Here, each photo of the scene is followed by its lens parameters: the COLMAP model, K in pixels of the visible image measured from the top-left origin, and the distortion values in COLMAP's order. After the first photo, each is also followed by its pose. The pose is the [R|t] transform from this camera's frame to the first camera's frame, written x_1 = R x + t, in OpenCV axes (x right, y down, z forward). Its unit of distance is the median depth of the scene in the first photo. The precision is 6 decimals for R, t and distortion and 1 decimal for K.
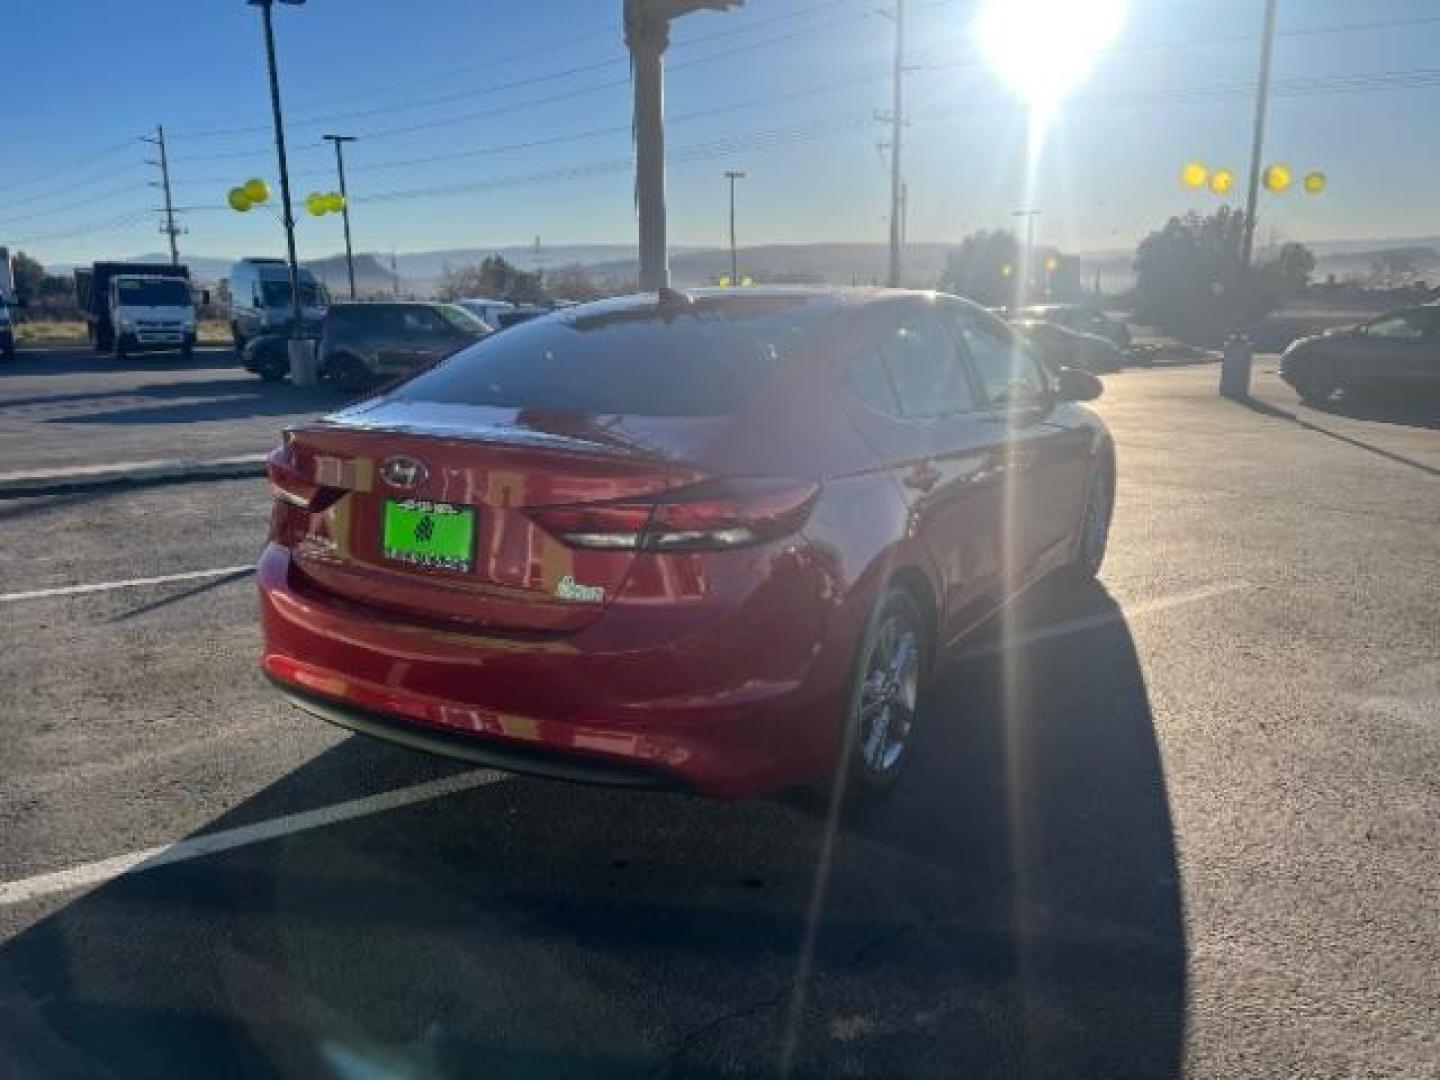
lens RADIAL K [[1059.0, 0, 720.0], [0, 1059.0, 540.0], [0, 0, 1]] dist [0.032895, -0.007780]
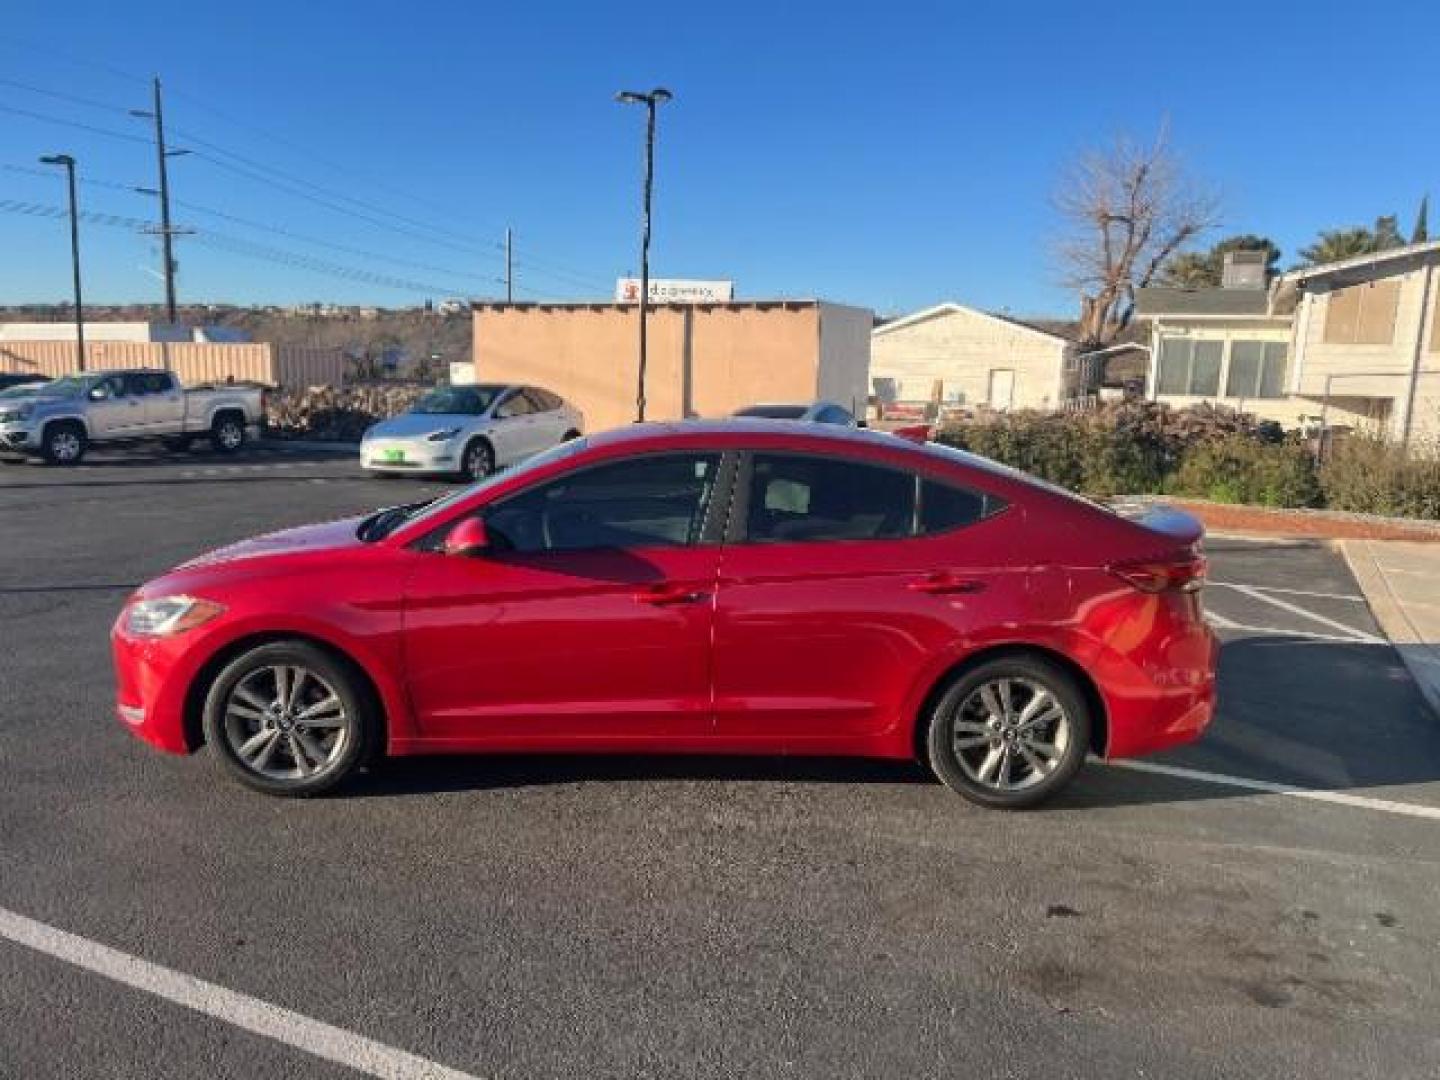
lens RADIAL K [[1076.4, 0, 723.9], [0, 1076.4, 539.6], [0, 0, 1]] dist [0.028558, -0.033066]
pose [[-0.529973, -0.137925, 0.836723, -1.355441], [0.160403, 0.952569, 0.258619, -0.613118], [-0.832706, 0.271274, -0.482712, 2.354760]]
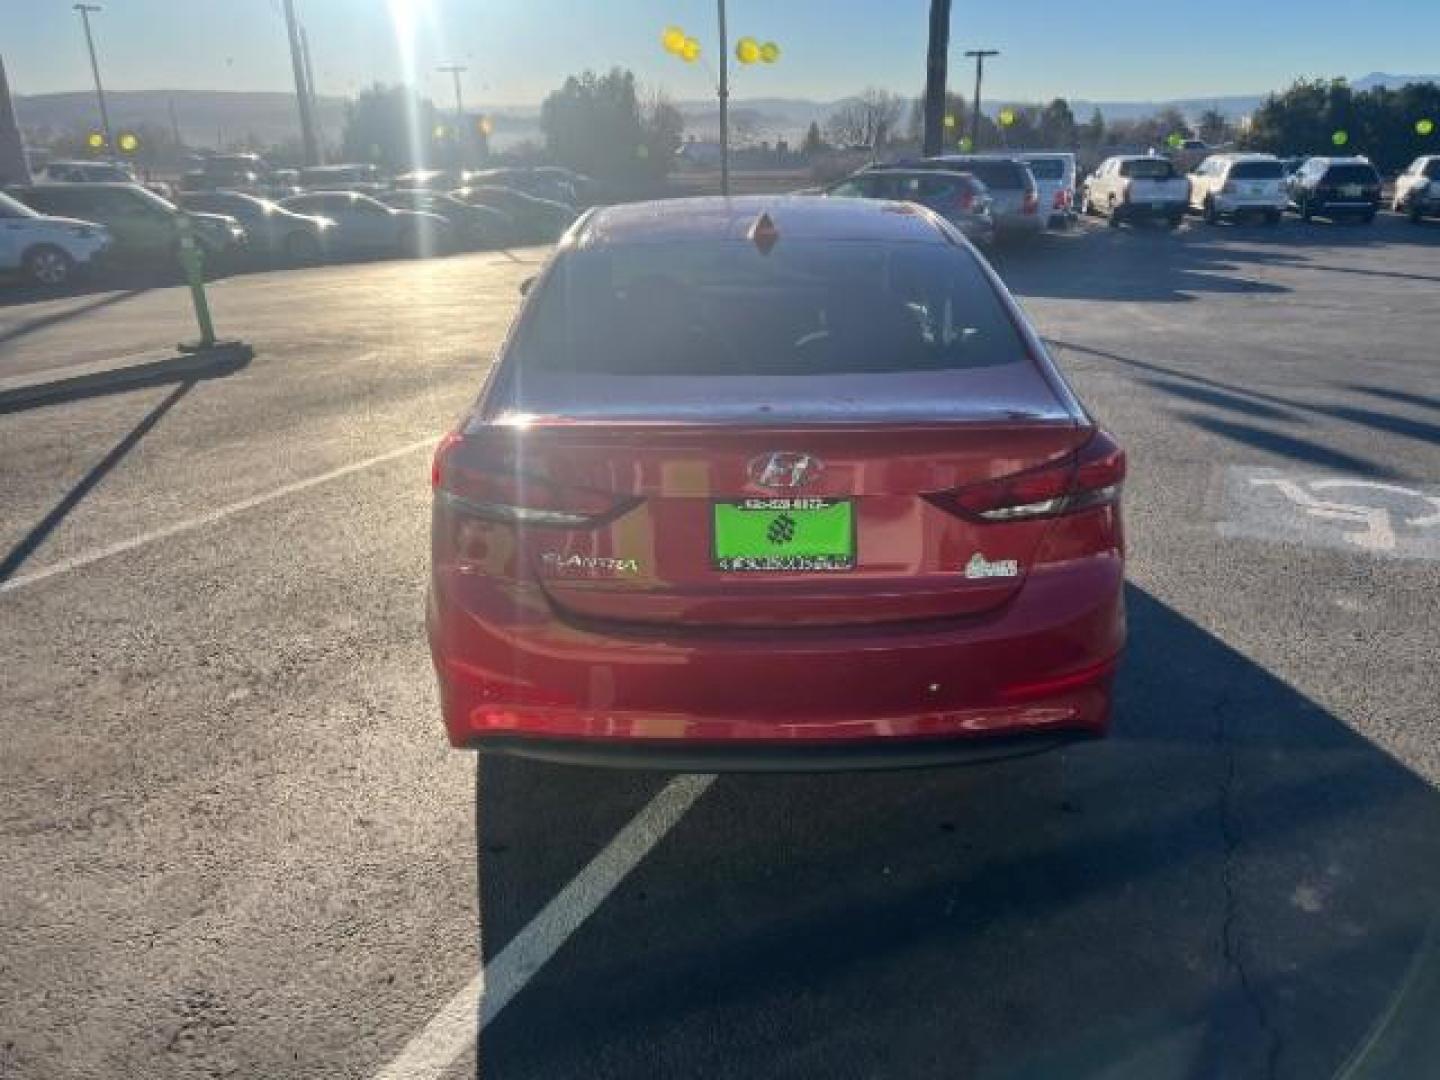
lens RADIAL K [[1076.4, 0, 723.9], [0, 1076.4, 539.6], [0, 0, 1]] dist [0.028558, -0.033066]
pose [[0.864390, -0.175251, 0.471293, -0.675427], [0.119631, 0.982059, 0.145767, -0.124800], [-0.488384, -0.069618, 0.869847, 0.240964]]
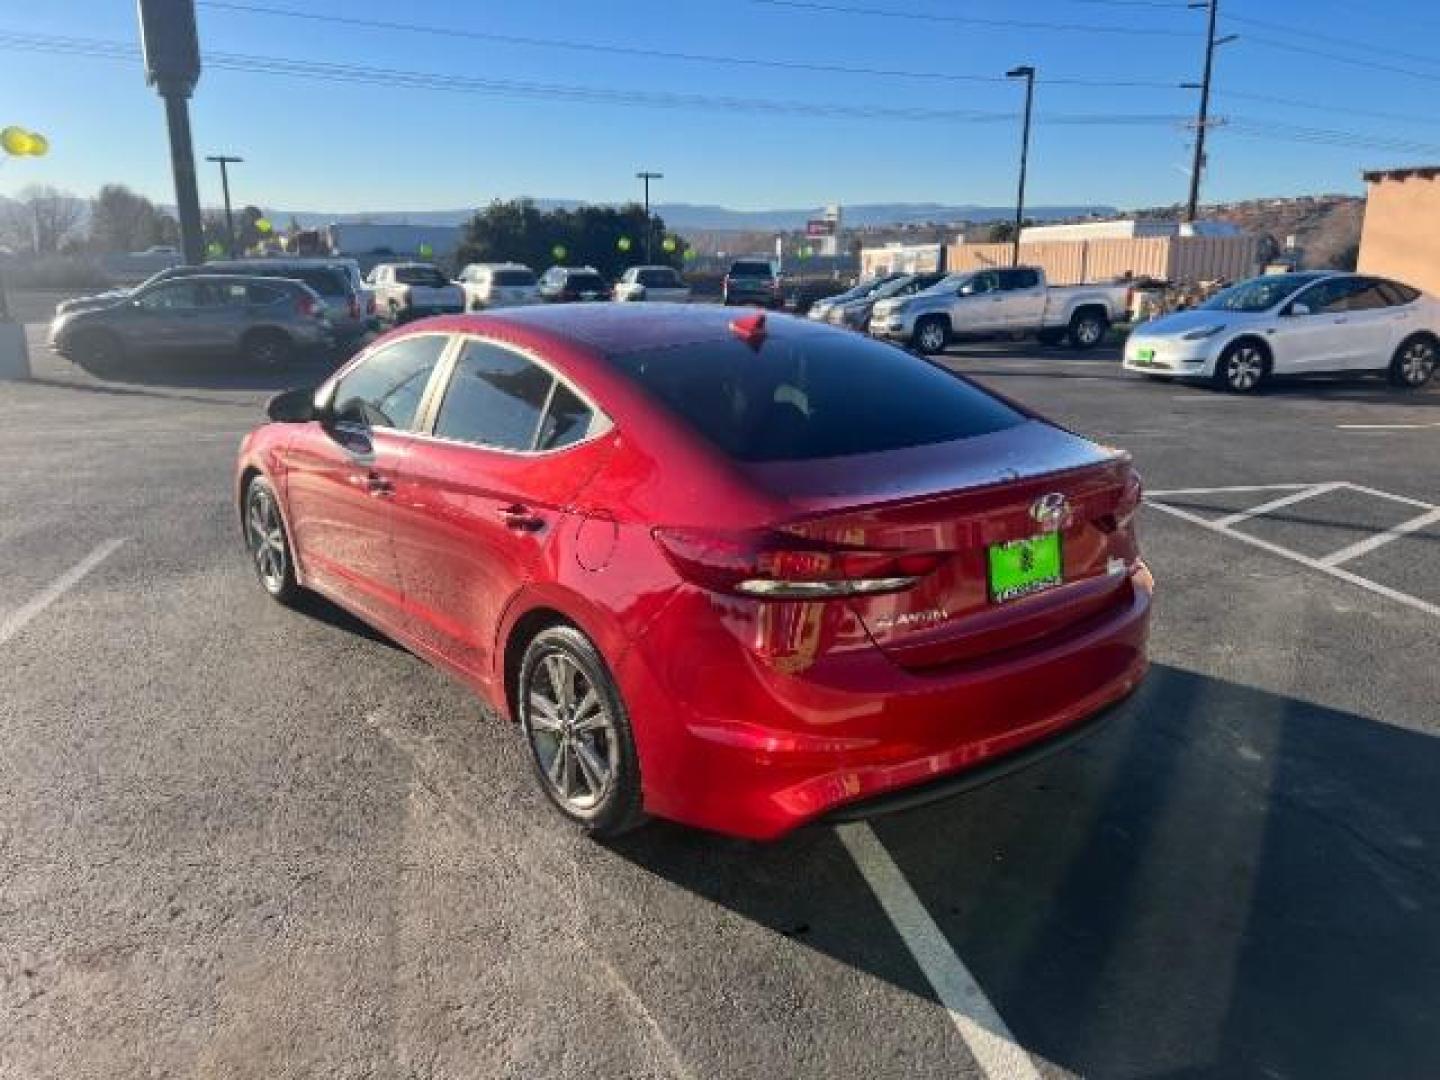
lens RADIAL K [[1076.4, 0, 723.9], [0, 1076.4, 539.6], [0, 0, 1]] dist [0.028558, -0.033066]
pose [[0.361602, -0.231697, 0.903084, -1.257907], [0.203133, 0.964938, 0.166230, -0.252508], [-0.909935, 0.123336, 0.395989, 0.777902]]
